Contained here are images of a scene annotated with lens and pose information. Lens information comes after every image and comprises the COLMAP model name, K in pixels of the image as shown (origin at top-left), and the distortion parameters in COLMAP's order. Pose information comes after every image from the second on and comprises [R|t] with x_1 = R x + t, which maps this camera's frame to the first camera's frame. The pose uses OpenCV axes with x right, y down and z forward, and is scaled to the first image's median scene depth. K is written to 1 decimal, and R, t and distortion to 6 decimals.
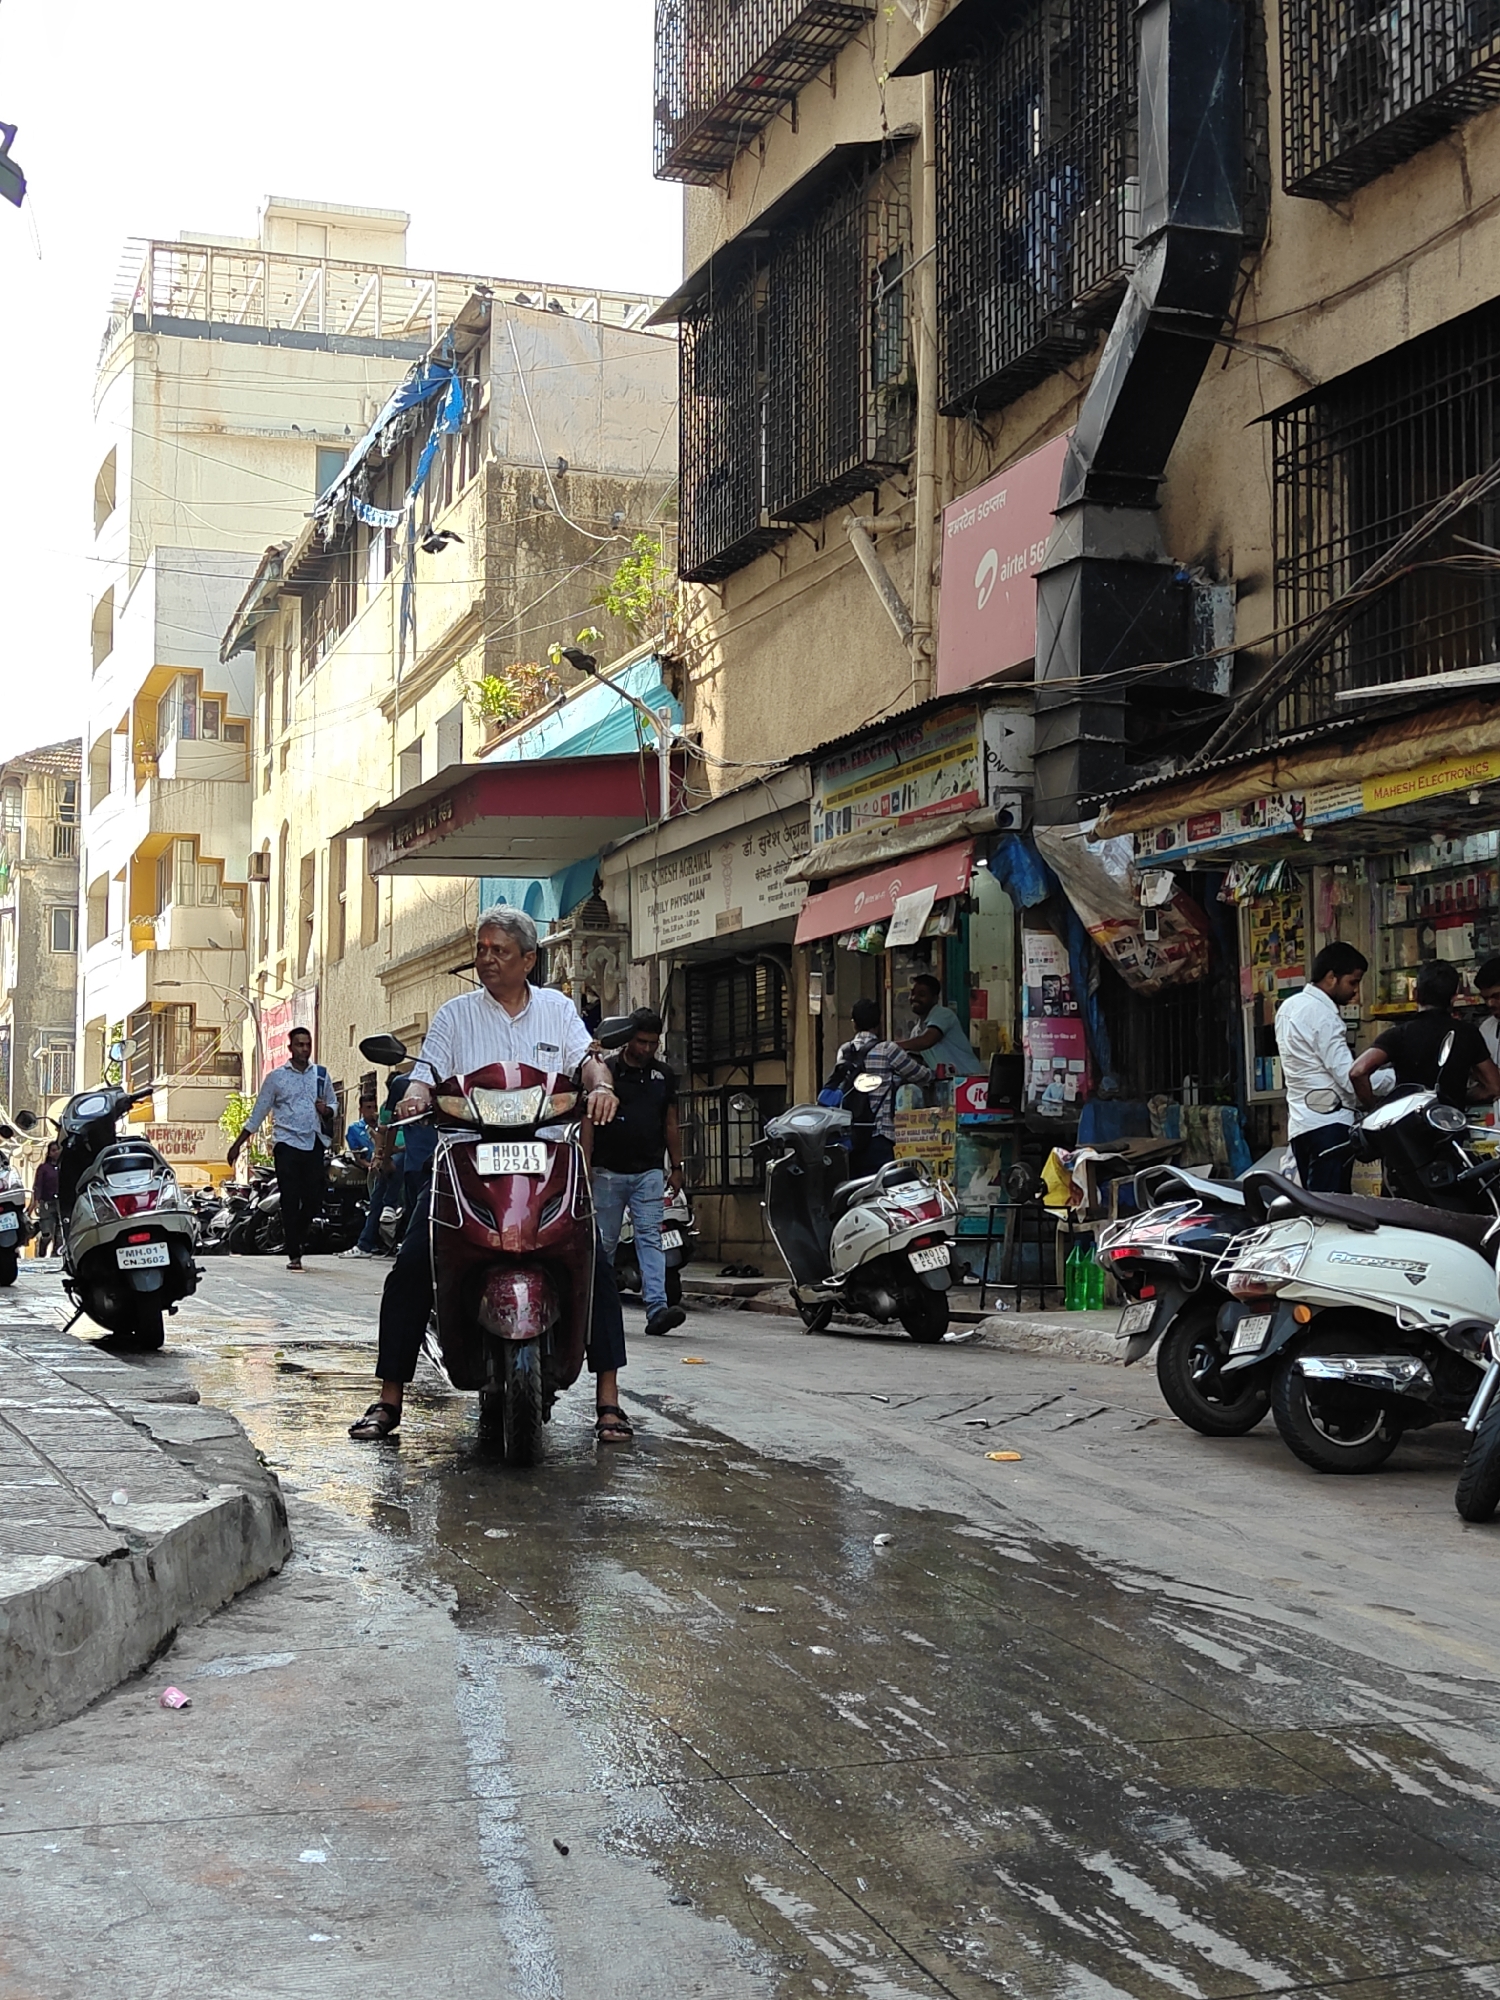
lens RADIAL K [[2736.7, 0, 750.0], [0, 2736.7, 1000.0], [0, 0, 1]] dist [0.145454, -0.551123]
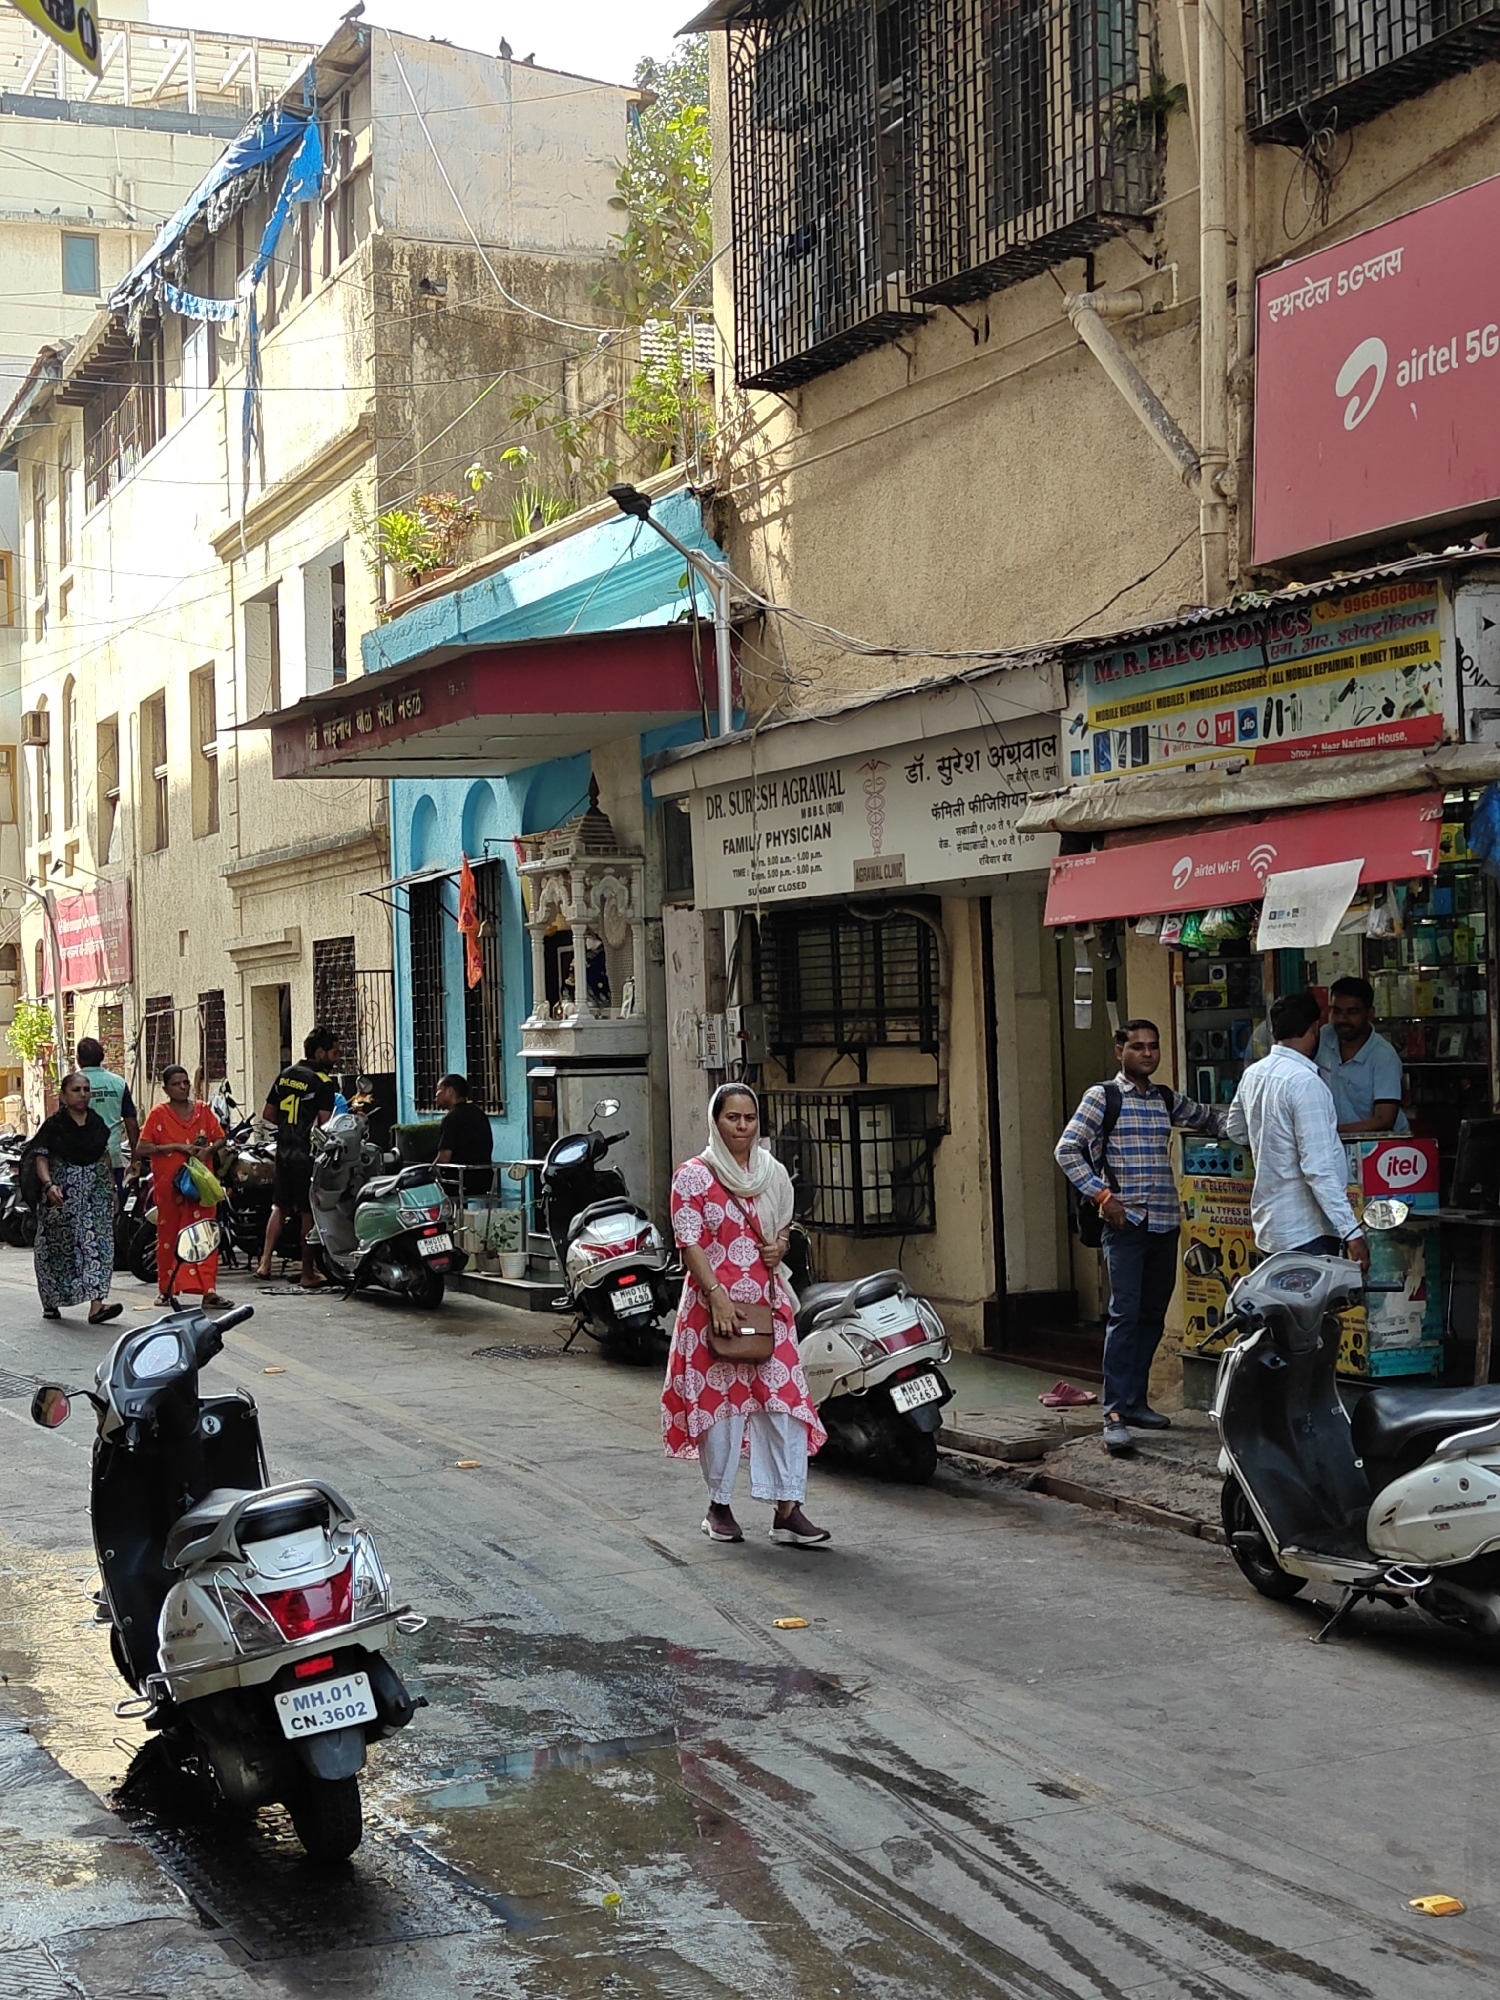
lens RADIAL K [[2736.7, 0, 750.0], [0, 2736.7, 1000.0], [0, 0, 1]] dist [0.145454, -0.551123]
pose [[0.994281, -0.025666, 0.103666, -0.096759], [0.018571, 0.997455, 0.068836, -0.037759], [-0.105169, -0.066517, 0.992227, 0.243734]]
